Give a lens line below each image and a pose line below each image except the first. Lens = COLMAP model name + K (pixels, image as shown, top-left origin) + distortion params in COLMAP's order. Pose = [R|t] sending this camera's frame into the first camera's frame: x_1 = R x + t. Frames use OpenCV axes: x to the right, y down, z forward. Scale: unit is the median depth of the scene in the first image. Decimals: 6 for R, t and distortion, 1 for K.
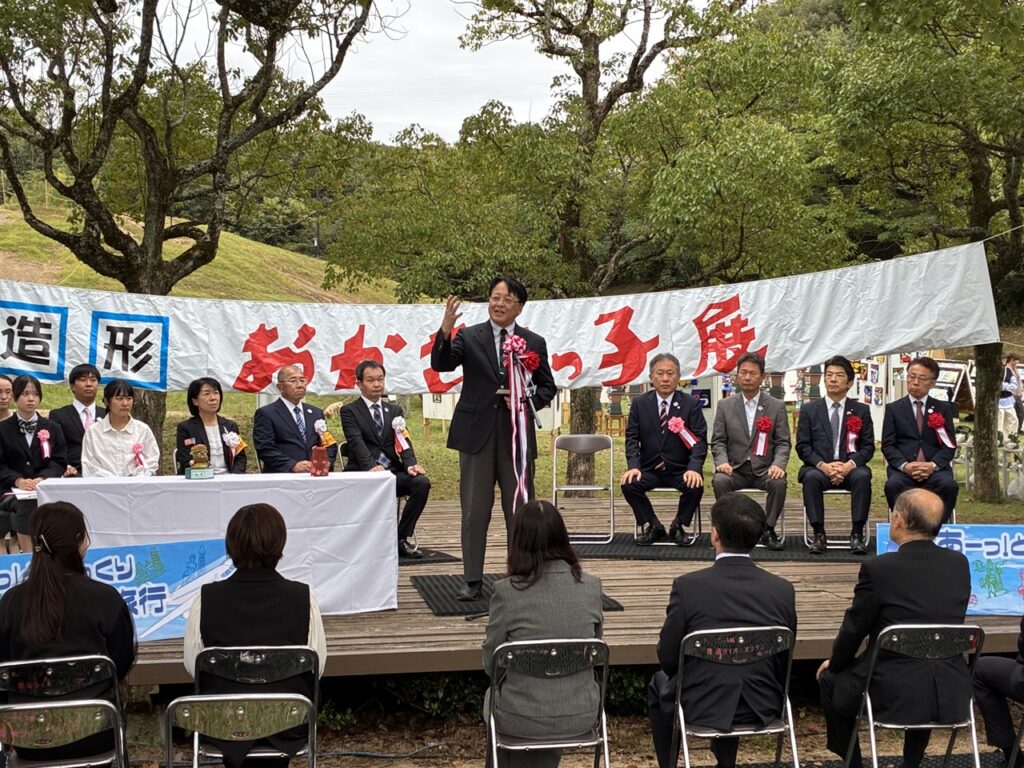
lens RADIAL K [[1678.3, 0, 512.0], [0, 1678.3, 384.0], [0, 0, 1]] dist [0.175646, 0.009990]
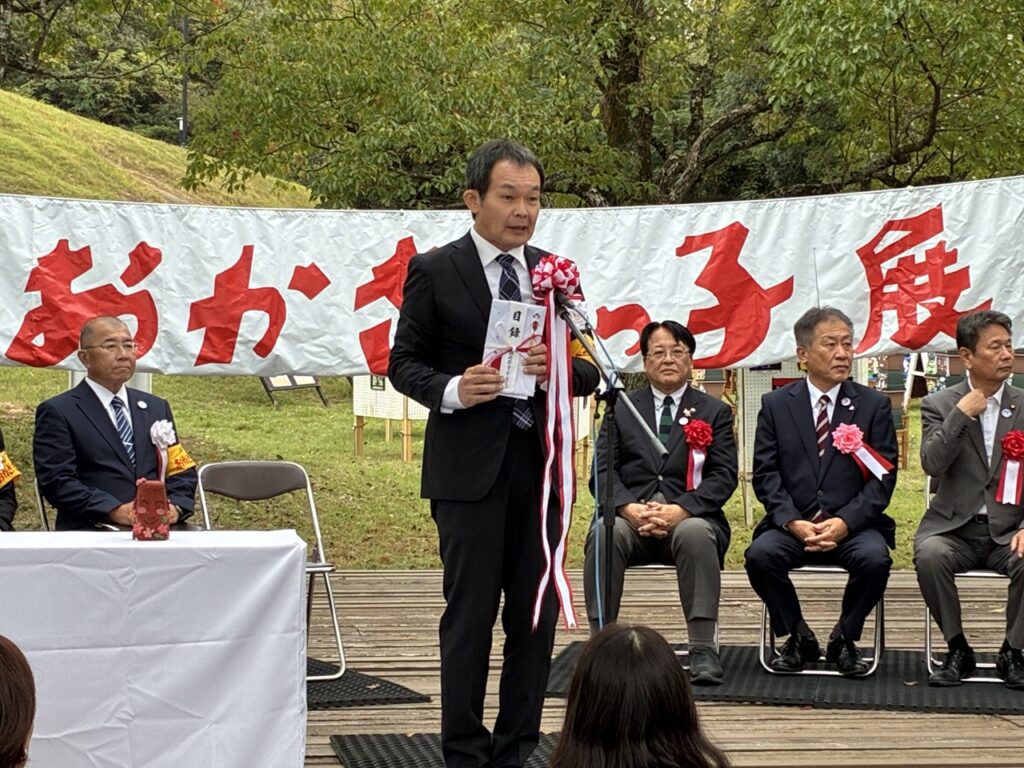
lens RADIAL K [[2545.1, 0, 513.3], [0, 2545.1, 357.7], [0, 0, 1]] dist [0.198288, -0.361182]
pose [[0.999728, 0.020121, 0.011777, -0.012652], [-0.020104, 0.999797, -0.001533, 0.000347], [-0.011805, 0.001296, 0.999929, 0.173852]]
